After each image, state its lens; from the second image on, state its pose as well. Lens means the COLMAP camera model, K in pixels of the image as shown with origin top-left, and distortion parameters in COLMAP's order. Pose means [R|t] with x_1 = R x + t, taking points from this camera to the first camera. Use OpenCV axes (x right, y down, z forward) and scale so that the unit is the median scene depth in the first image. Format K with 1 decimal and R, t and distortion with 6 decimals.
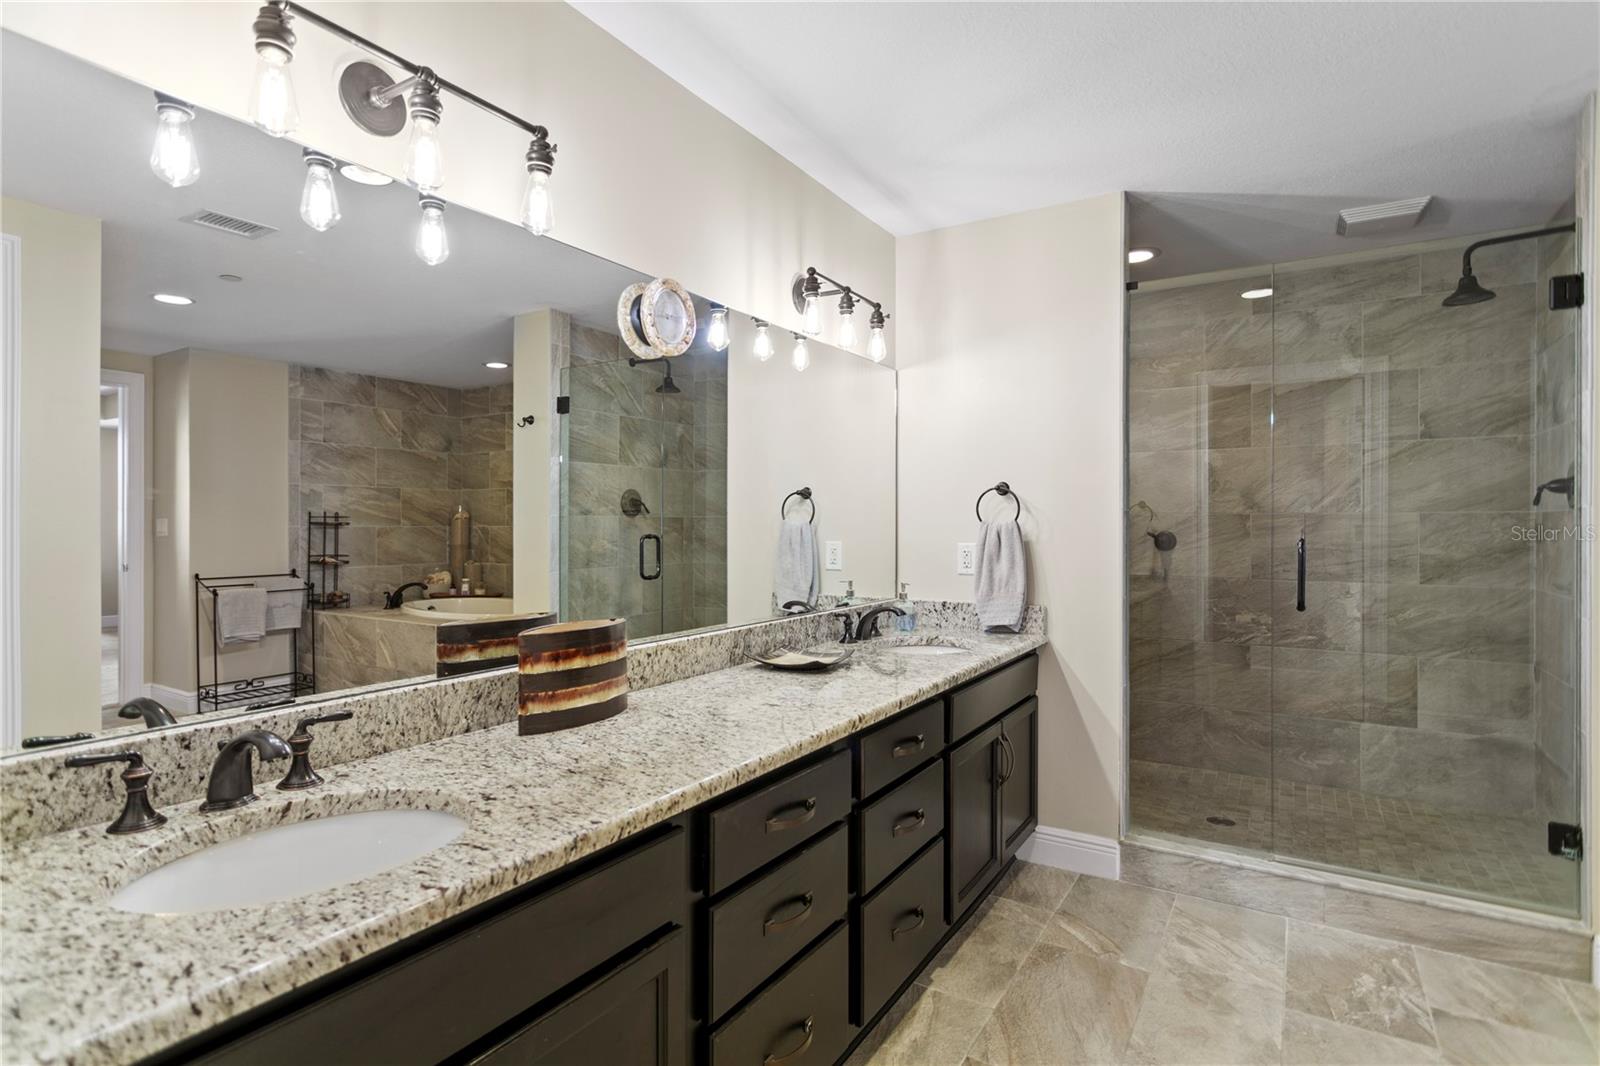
lens RADIAL K [[831.9, 0, 755.5], [0, 831.9, 525.5], [0, 0, 1]] dist [-0.001336, 0.002270]
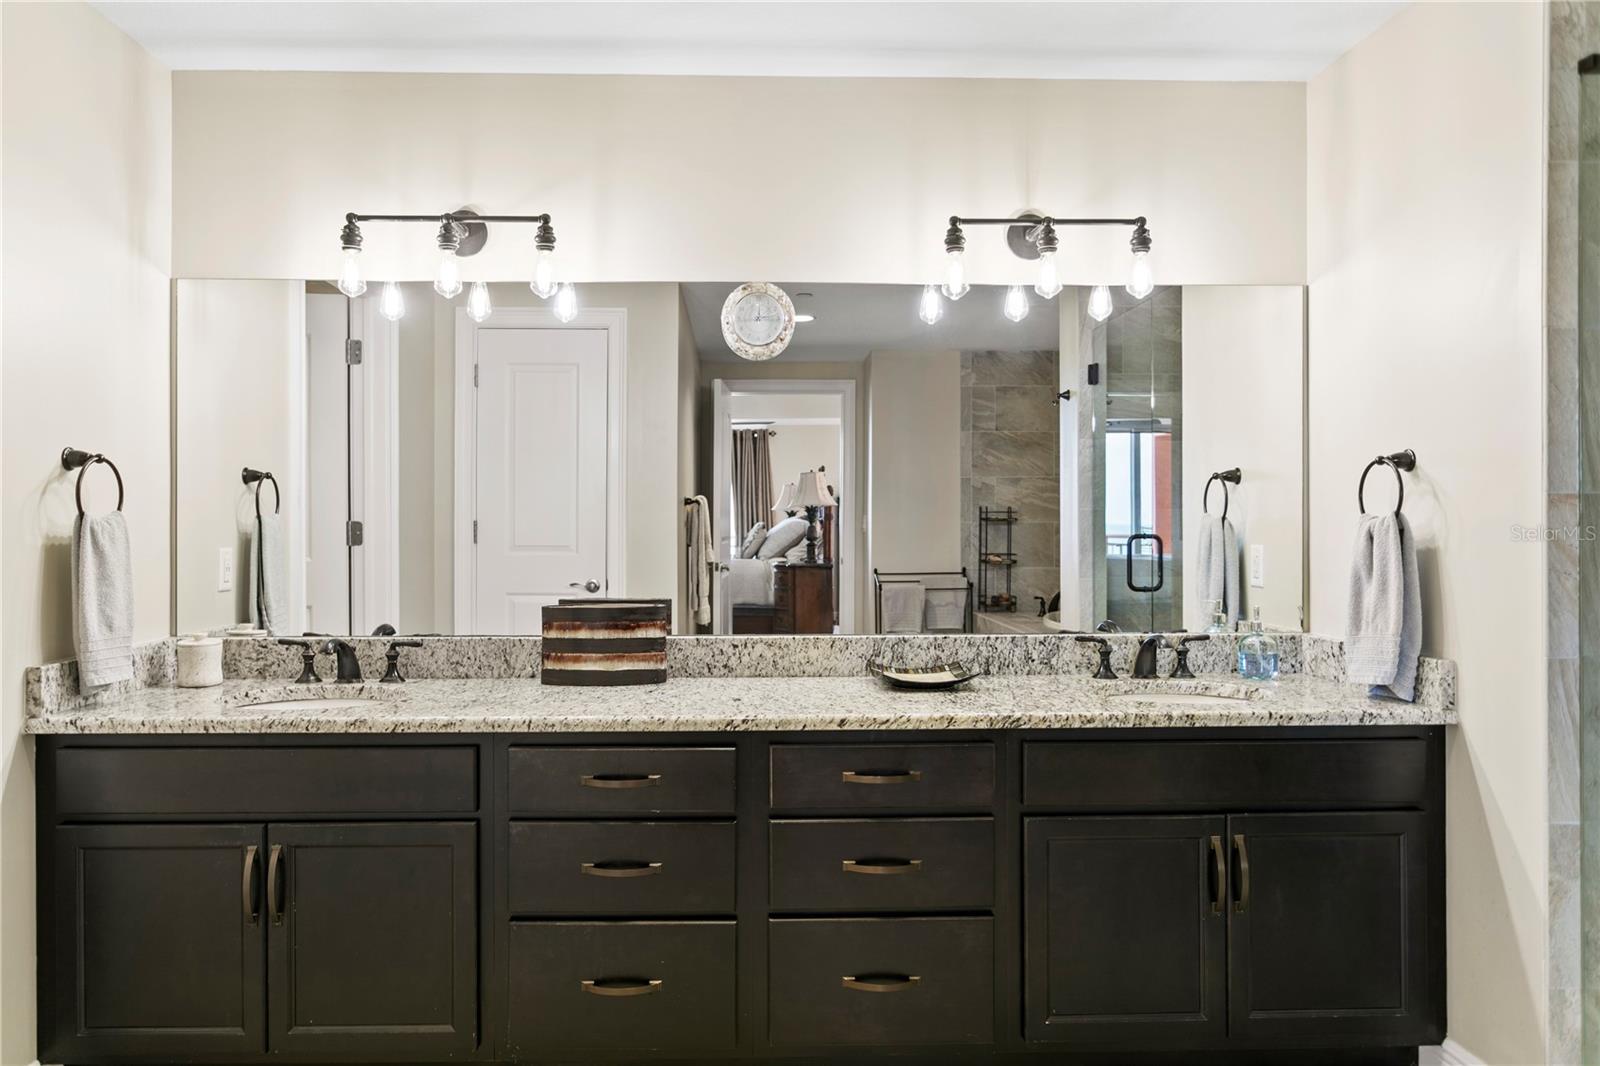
lens RADIAL K [[1170.0, 0, 800.0], [0, 1170.0, 533.0], [0, 0, 1]] dist [-0.014084, -0.001903]
pose [[0.563486, 0.009371, -0.826072, 0.767394], [-0.001156, 0.999944, 0.010555, -0.001033], [0.826125, -0.004993, 0.563465, 0.164399]]
